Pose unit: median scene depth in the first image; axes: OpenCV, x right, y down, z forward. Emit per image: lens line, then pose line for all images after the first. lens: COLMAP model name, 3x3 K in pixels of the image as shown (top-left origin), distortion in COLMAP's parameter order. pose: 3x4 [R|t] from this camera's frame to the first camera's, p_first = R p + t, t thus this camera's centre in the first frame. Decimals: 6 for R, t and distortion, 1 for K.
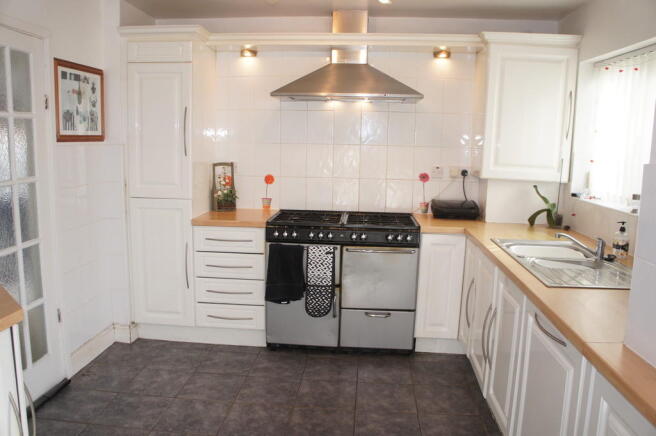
lens RADIAL K [[511.2, 0, 328.0], [0, 511.2, 218.0], [0, 0, 1]] dist [-0.171706, 0.111387]
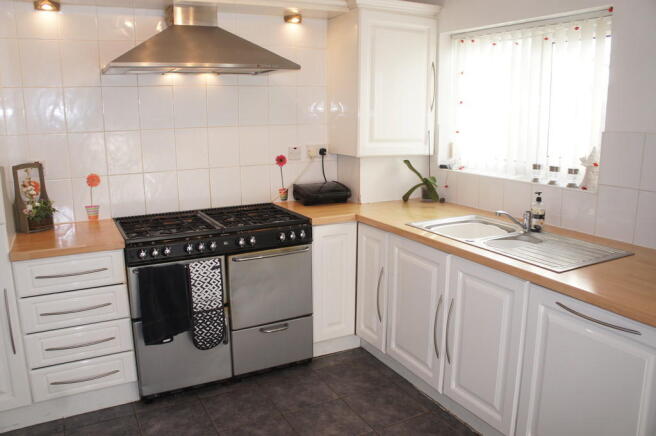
lens RADIAL K [[511.2, 0, 328.0], [0, 511.2, 218.0], [0, 0, 1]] dist [-0.171706, 0.111387]
pose [[0.848154, -0.134334, 0.512434, -0.233905], [0.105628, 0.990775, 0.084900, -0.053957], [-0.519112, -0.017881, 0.854519, 0.233807]]
